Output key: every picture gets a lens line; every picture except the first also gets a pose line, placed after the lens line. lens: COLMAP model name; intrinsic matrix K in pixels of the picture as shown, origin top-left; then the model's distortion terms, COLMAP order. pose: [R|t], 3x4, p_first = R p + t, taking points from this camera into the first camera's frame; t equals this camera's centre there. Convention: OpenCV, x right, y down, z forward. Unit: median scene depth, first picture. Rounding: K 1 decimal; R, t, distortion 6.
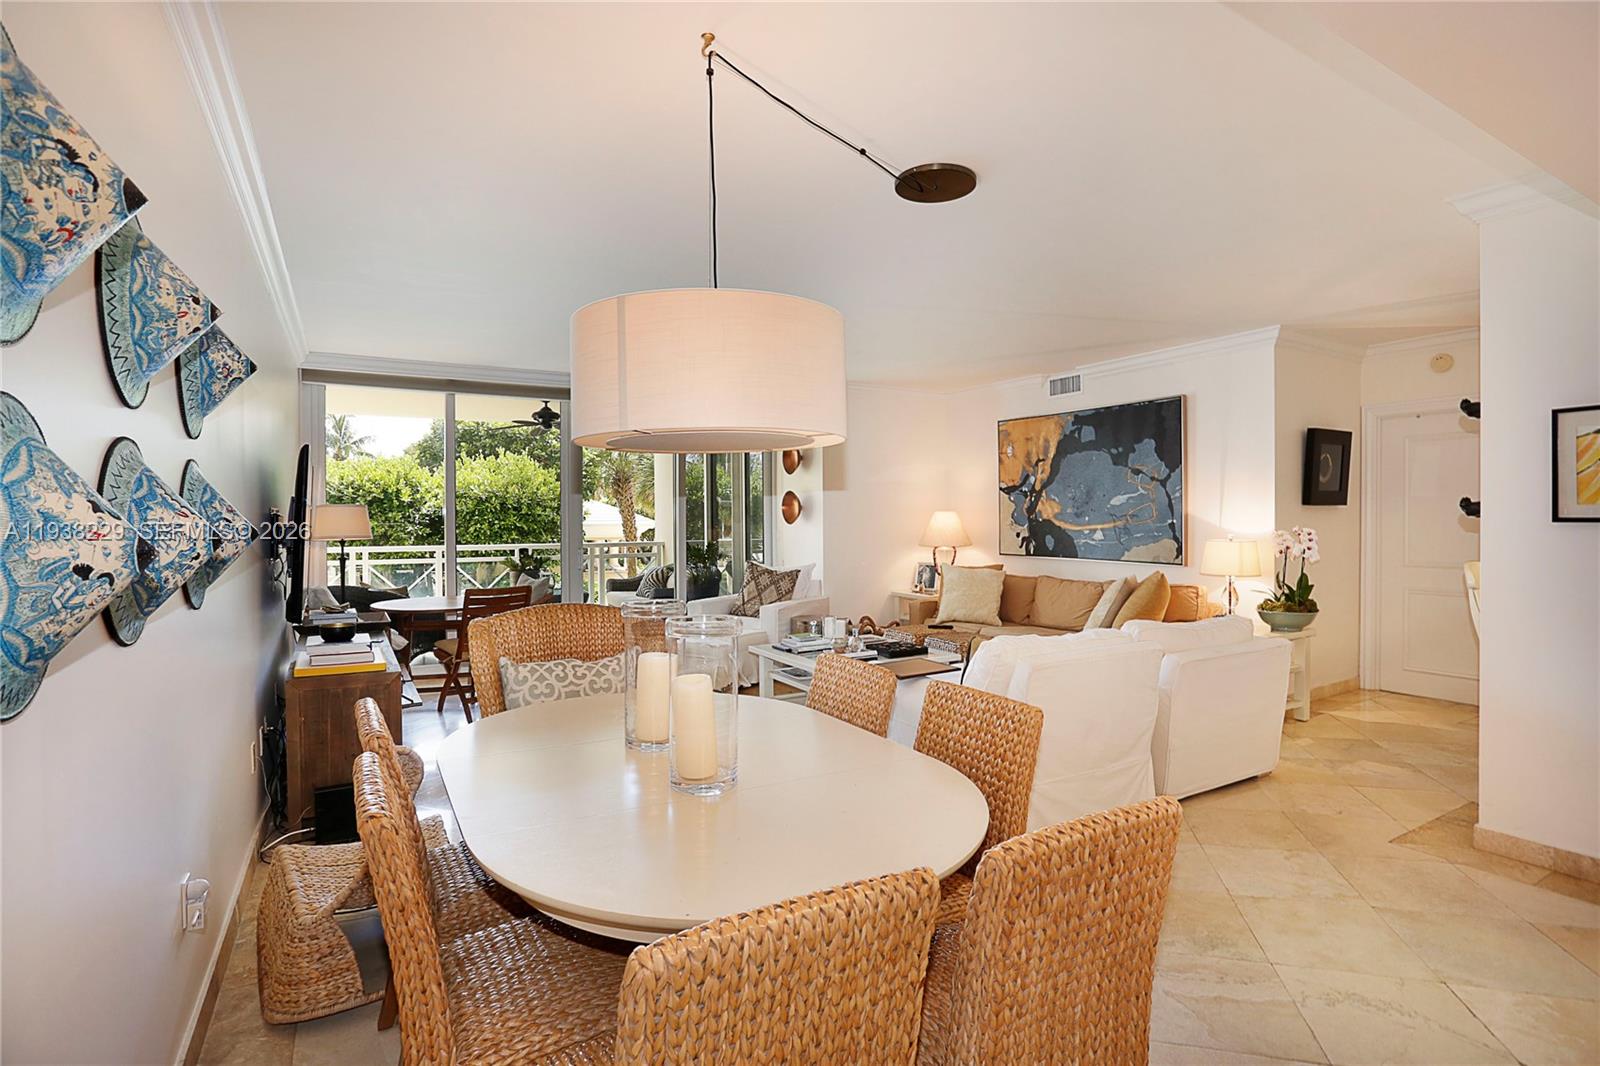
lens RADIAL K [[787.0, 0, 797.8], [0, 787.0, 517.5], [0, 0, 1]] dist [-0.071211, 0.032996]
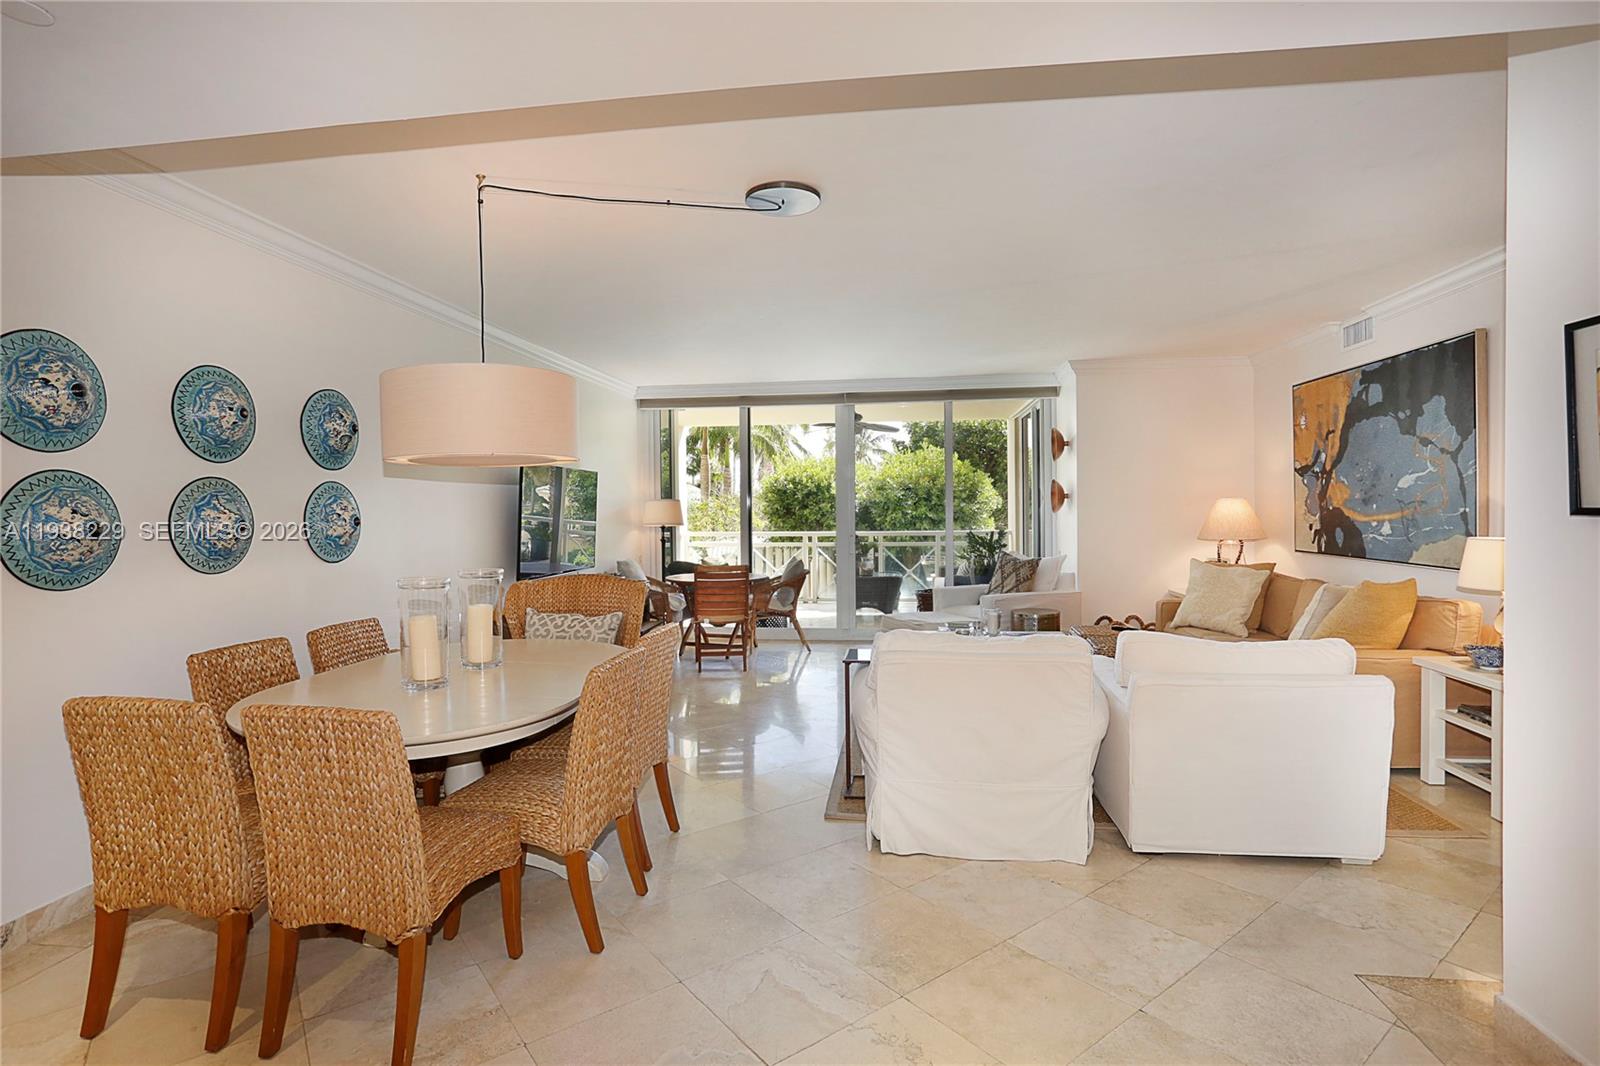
lens RADIAL K [[787.0, 0, 797.8], [0, 787.0, 517.5], [0, 0, 1]] dist [-0.071211, 0.032996]
pose [[0.788359, 0.002335, -0.615211, 0.384724], [0.007281, 0.999887, 0.013126, -0.001622], [0.615173, -0.014828, 0.788253, 0.070392]]
